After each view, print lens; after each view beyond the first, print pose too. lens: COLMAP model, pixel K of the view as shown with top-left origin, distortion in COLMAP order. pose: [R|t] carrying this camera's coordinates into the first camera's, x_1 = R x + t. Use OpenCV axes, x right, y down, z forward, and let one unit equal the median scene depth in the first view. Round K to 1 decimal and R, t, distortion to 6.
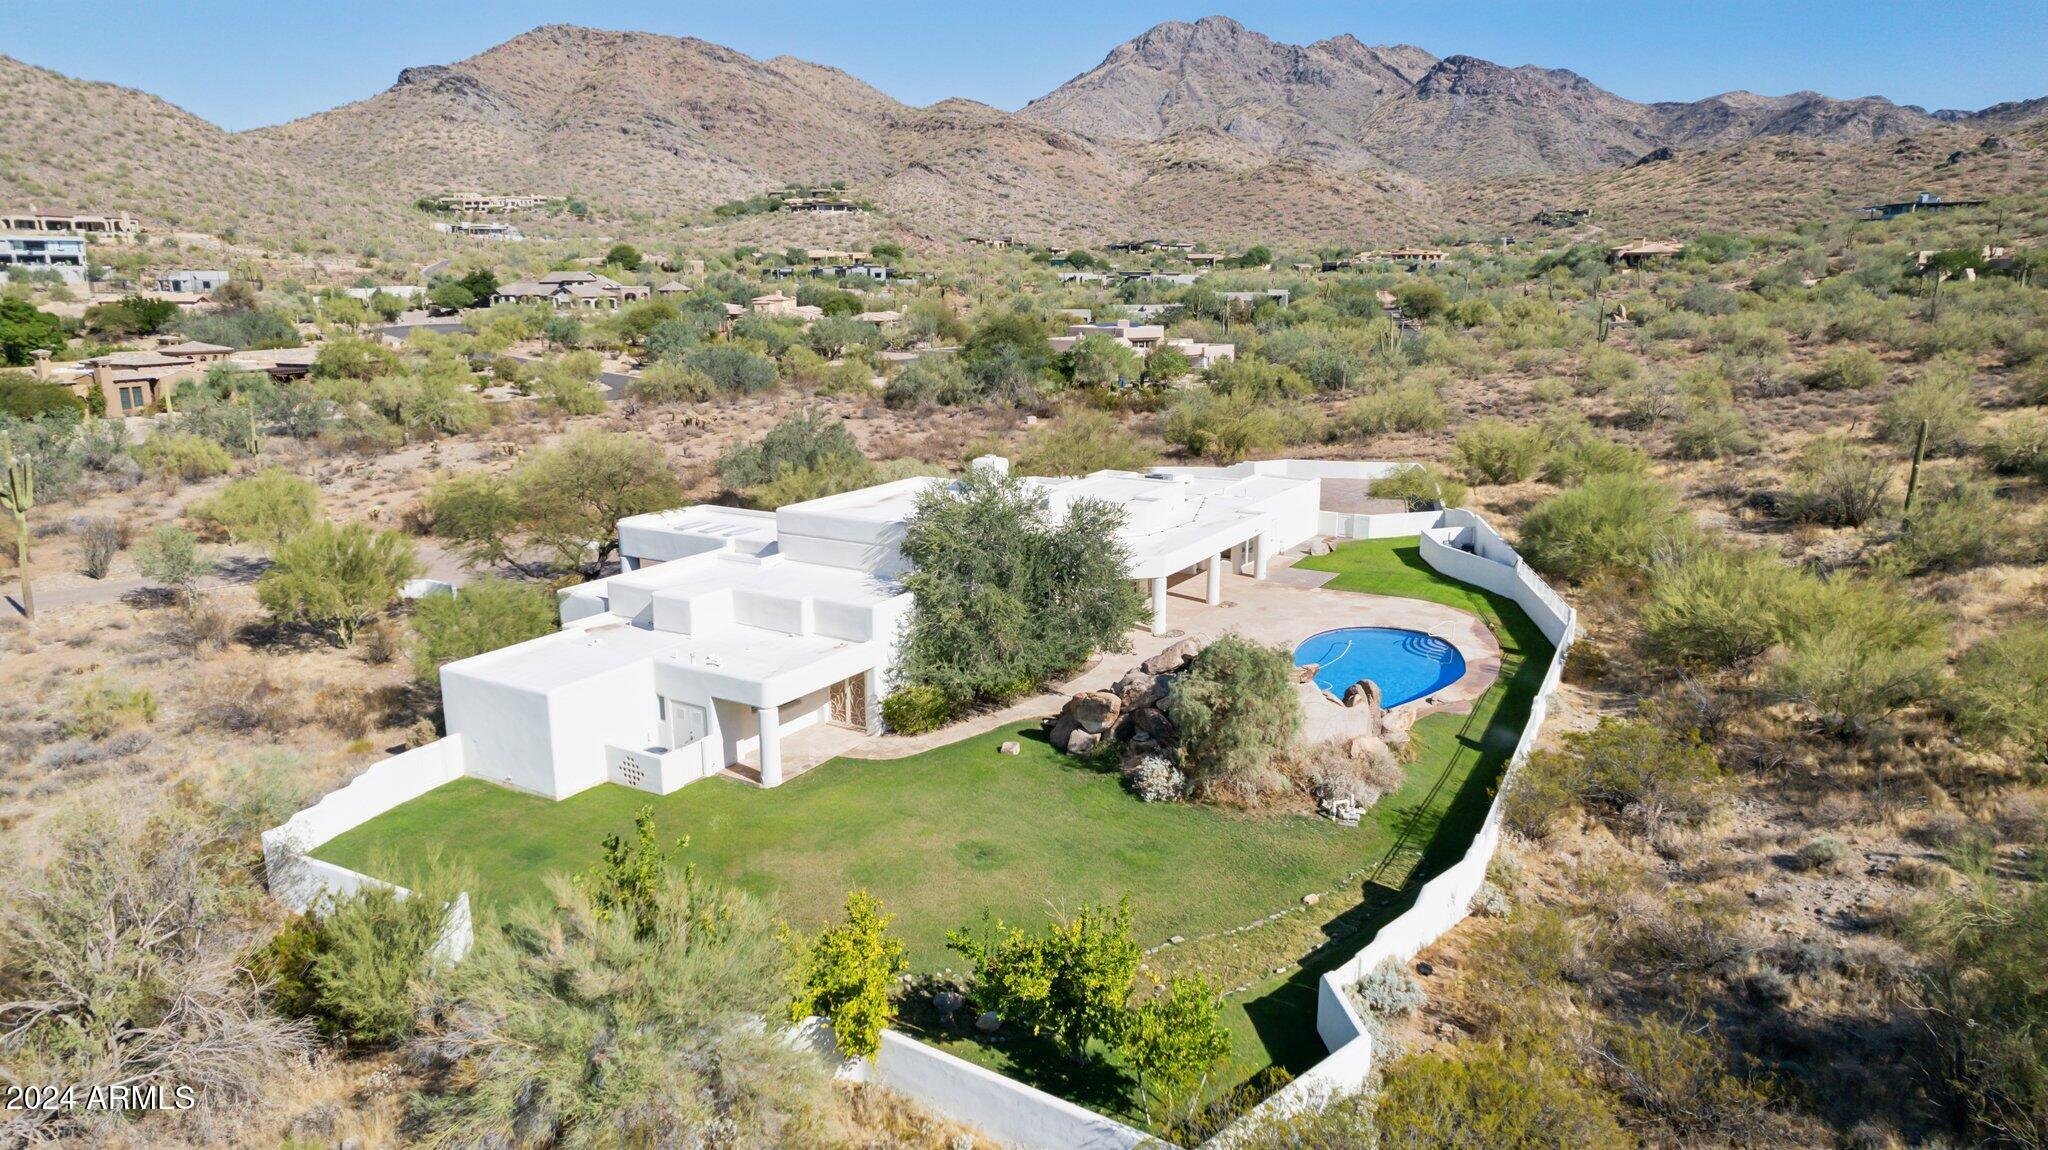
lens RADIAL K [[1324.8, 0, 1032.7], [0, 1324.8, 578.8], [0, 0, 1]] dist [-0.074107, 0.067029]
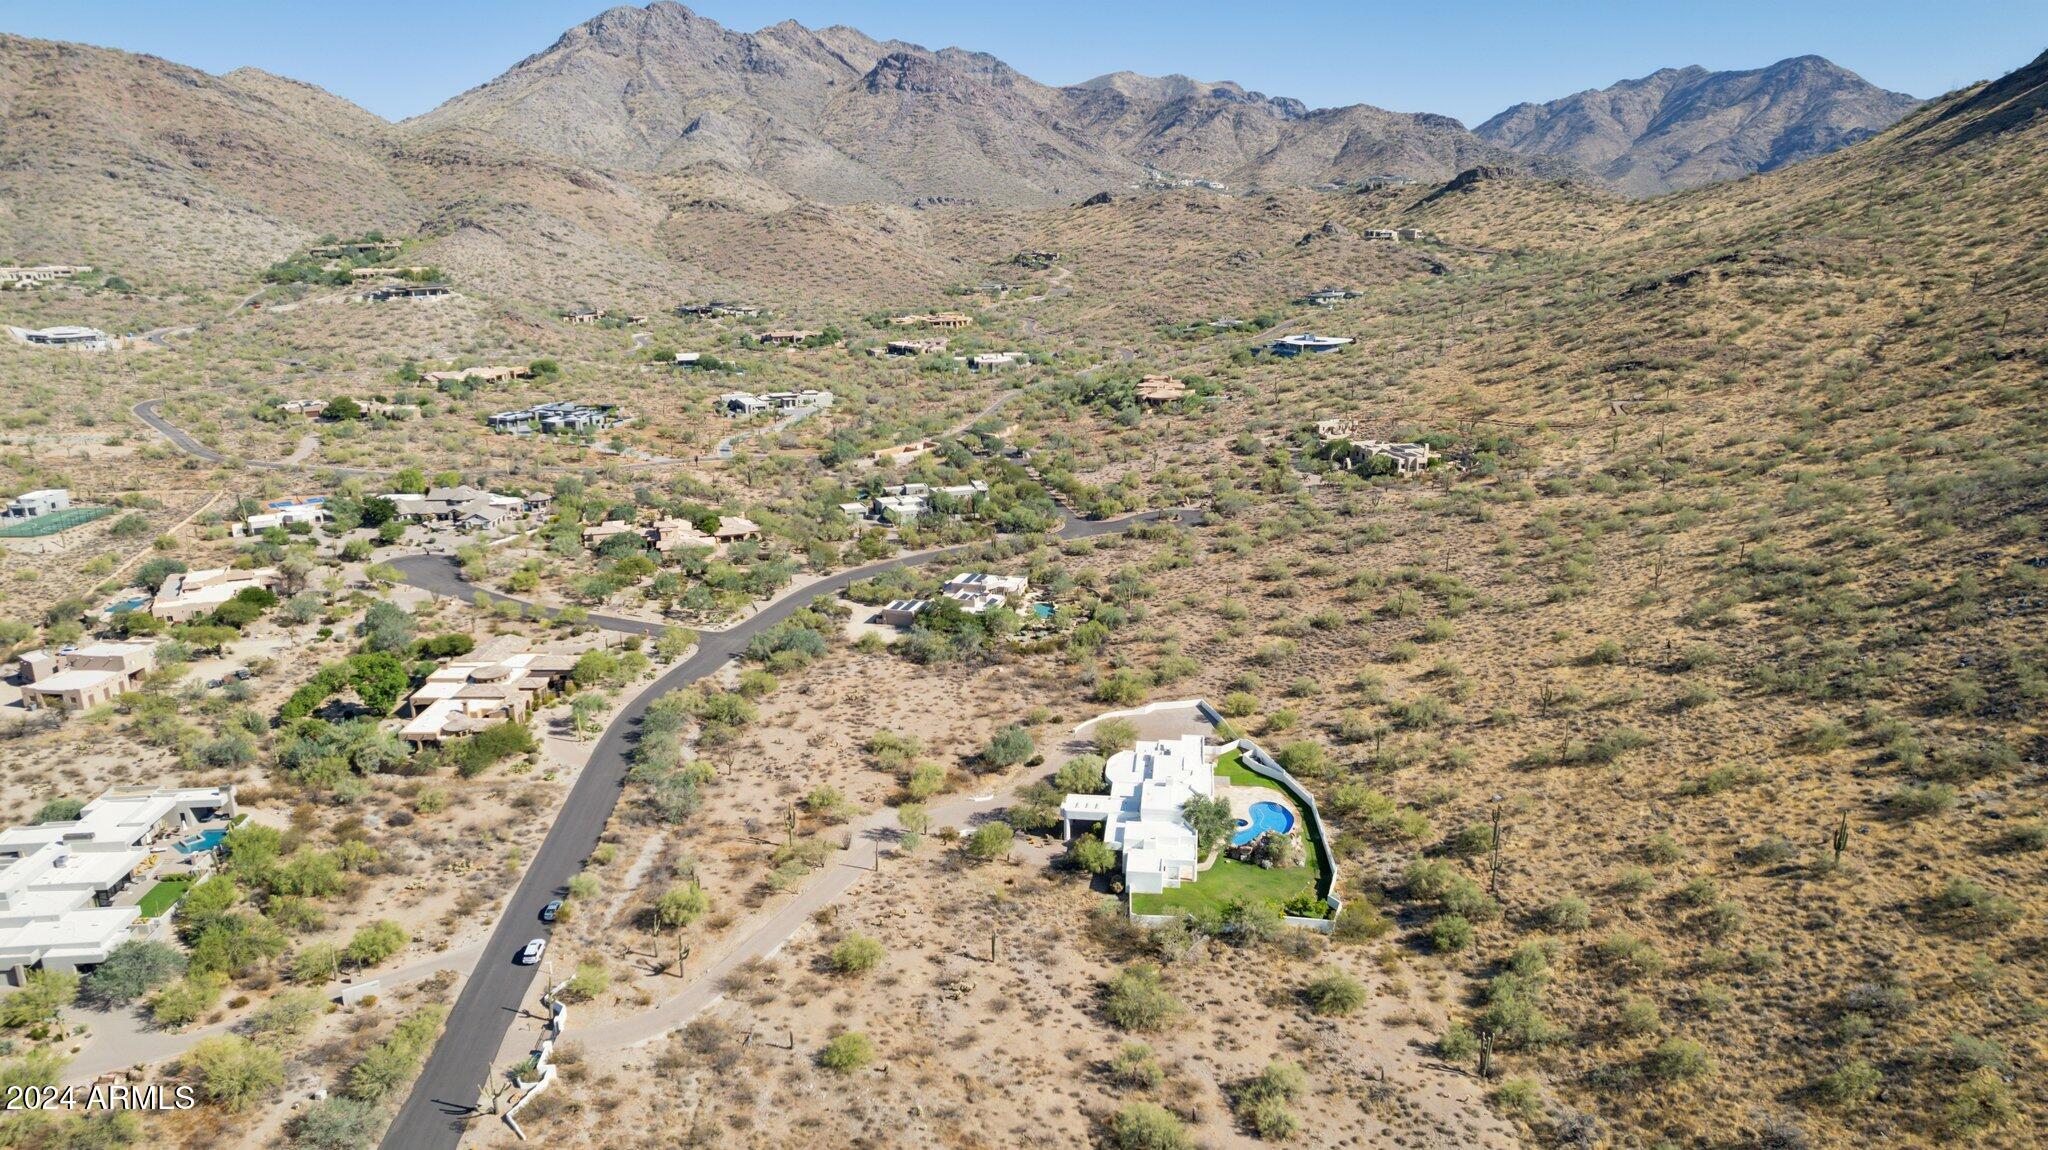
lens RADIAL K [[1324.8, 0, 1023.2], [0, 1324.8, 587.4], [0, 0, 1]] dist [-0.074107, 0.067029]
pose [[0.916974, -0.112332, 0.382805, -0.084623], [0.092064, 0.993224, 0.070926, -0.044132], [-0.388178, -0.029795, 0.921103, -0.106067]]
